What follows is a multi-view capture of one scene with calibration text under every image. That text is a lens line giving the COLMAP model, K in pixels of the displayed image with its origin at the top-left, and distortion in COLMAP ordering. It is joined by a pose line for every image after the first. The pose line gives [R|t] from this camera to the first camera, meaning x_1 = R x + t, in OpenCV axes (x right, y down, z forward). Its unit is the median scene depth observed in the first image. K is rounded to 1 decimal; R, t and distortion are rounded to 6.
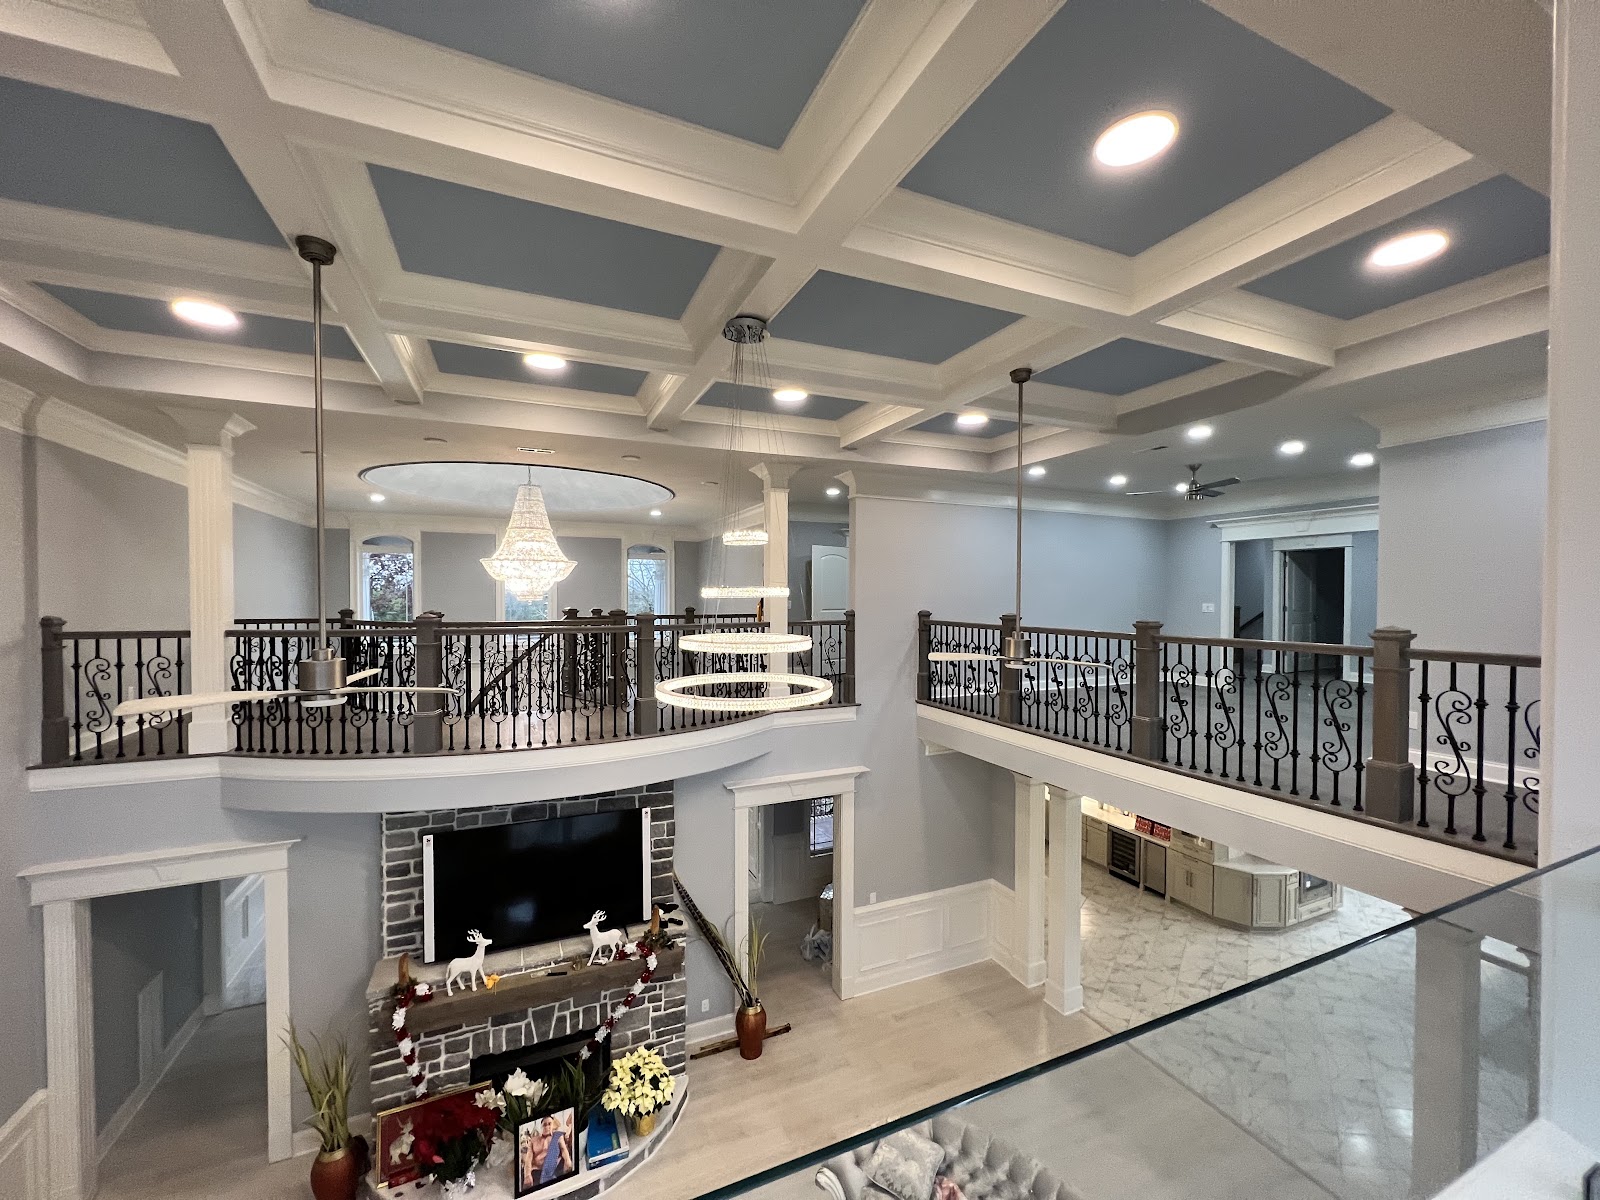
lens RADIAL K [[627.4, 0, 797.8], [0, 627.4, 606.3], [0, 0, 1]] dist [-0.010425, 0.000186]
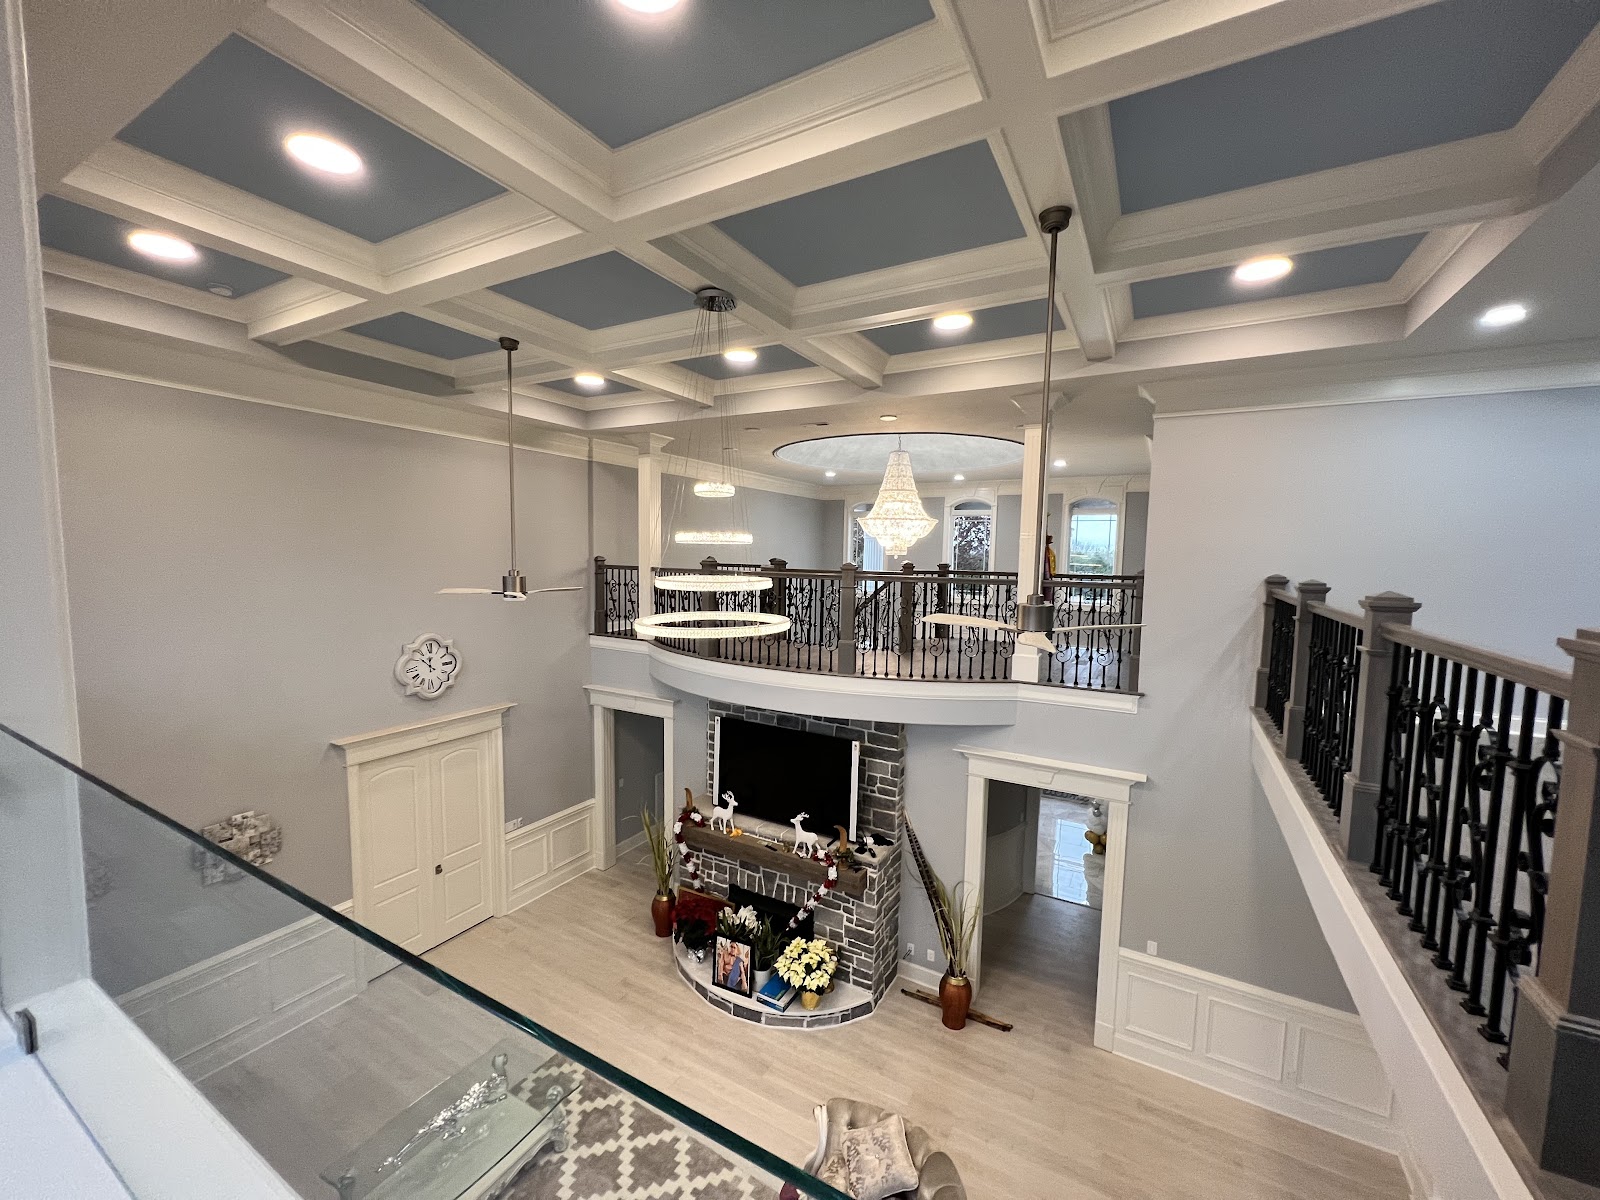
lens RADIAL K [[641.8, 0, 798.6], [0, 641.8, 607.3], [0, 0, 1]] dist [-0.002983, 0.000861]
pose [[0.599418, 0.078469, -0.796581, 0.614526], [-0.025256, 0.996542, 0.079162, 0.001694], [0.800038, -0.027333, 0.599327, 0.271435]]
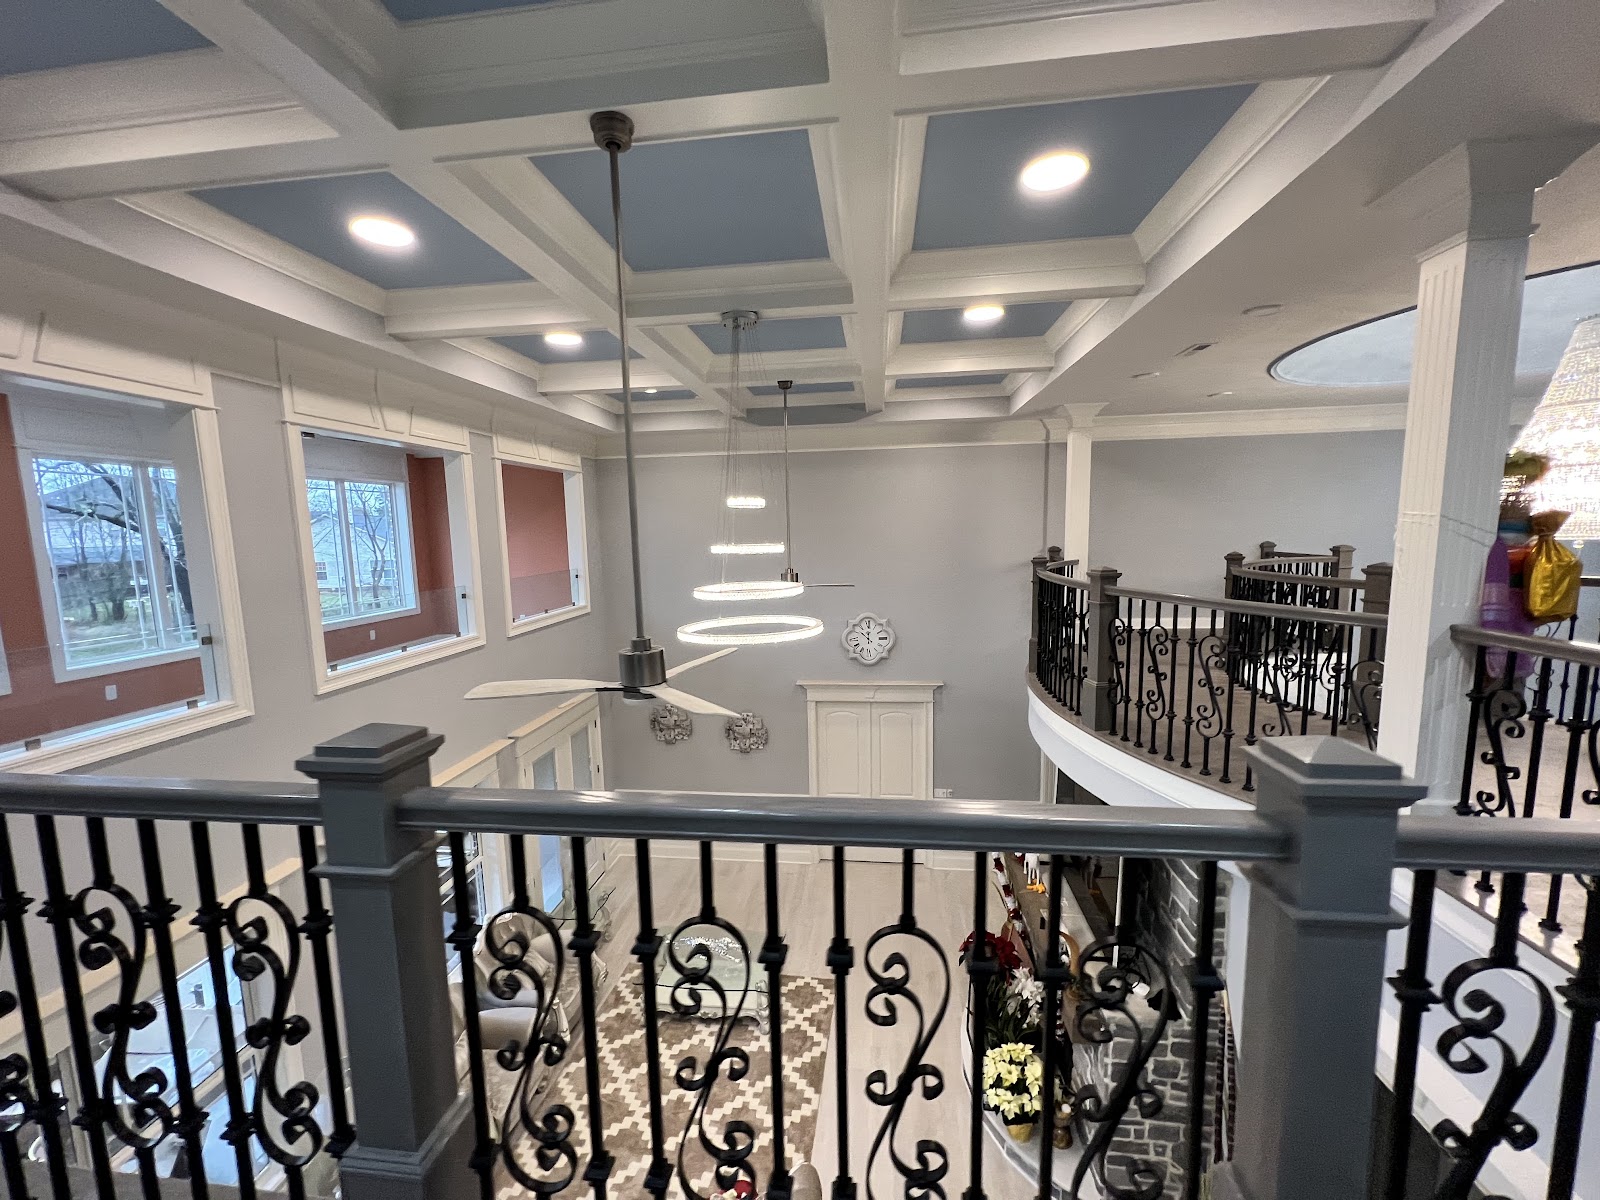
lens RADIAL K [[641.8, 0, 799.5], [0, 641.8, 606.4], [0, 0, 1]] dist [-0.002983, 0.000861]
pose [[-0.510266, 0.116444, -0.852097, 0.599424], [0.016293, 0.991922, 0.125795, -0.045046], [0.859862, 0.050306, -0.508041, 1.118220]]
